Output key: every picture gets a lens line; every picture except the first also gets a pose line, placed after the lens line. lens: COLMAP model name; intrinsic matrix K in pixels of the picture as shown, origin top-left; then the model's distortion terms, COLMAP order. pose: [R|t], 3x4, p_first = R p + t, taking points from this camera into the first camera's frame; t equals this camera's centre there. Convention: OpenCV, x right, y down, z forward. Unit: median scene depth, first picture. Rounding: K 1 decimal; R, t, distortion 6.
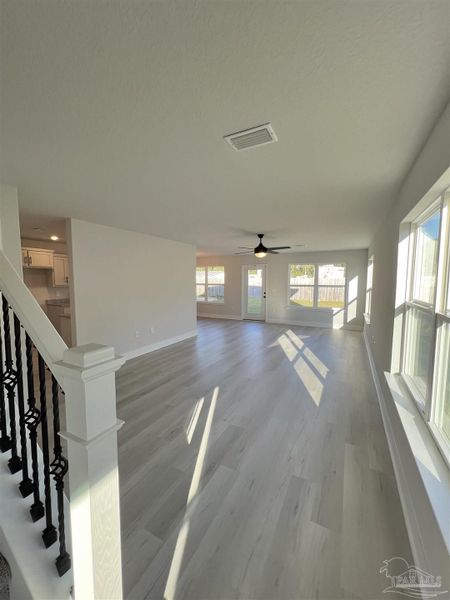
lens RADIAL K [[239.0, 0, 224.0], [0, 239.0, 299.0], [0, 0, 1]] dist [0.000230, 0.000180]
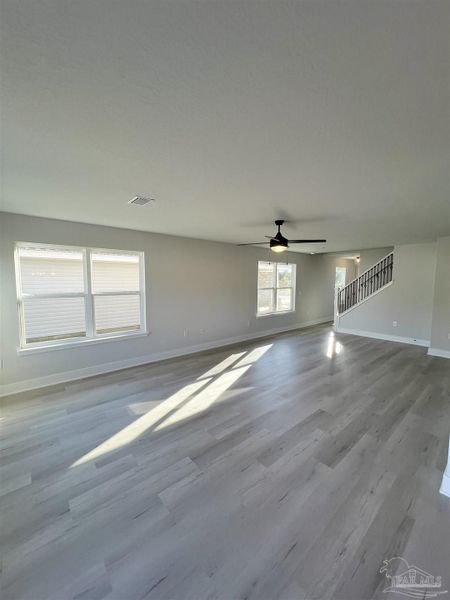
lens RADIAL K [[239.0, 0, 224.0], [0, 239.0, 299.0], [0, 0, 1]] dist [0.000230, 0.000180]
pose [[-0.931945, -0.033868, 0.361015, 0.039359], [0.024654, 0.987406, 0.156273, -0.149394], [-0.361761, 0.154538, -0.919373, 1.777771]]
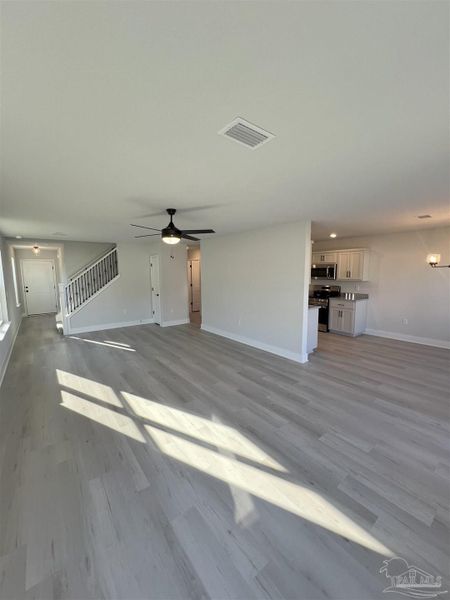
lens RADIAL K [[239.0, 0, 224.0], [0, 239.0, 299.0], [0, 0, 1]] dist [0.000230, 0.000180]
pose [[-0.409209, 0.102177, -0.906702, 0.725141], [-0.069270, 0.987364, 0.142529, -0.127505], [0.909808, 0.121131, -0.396960, 1.429418]]
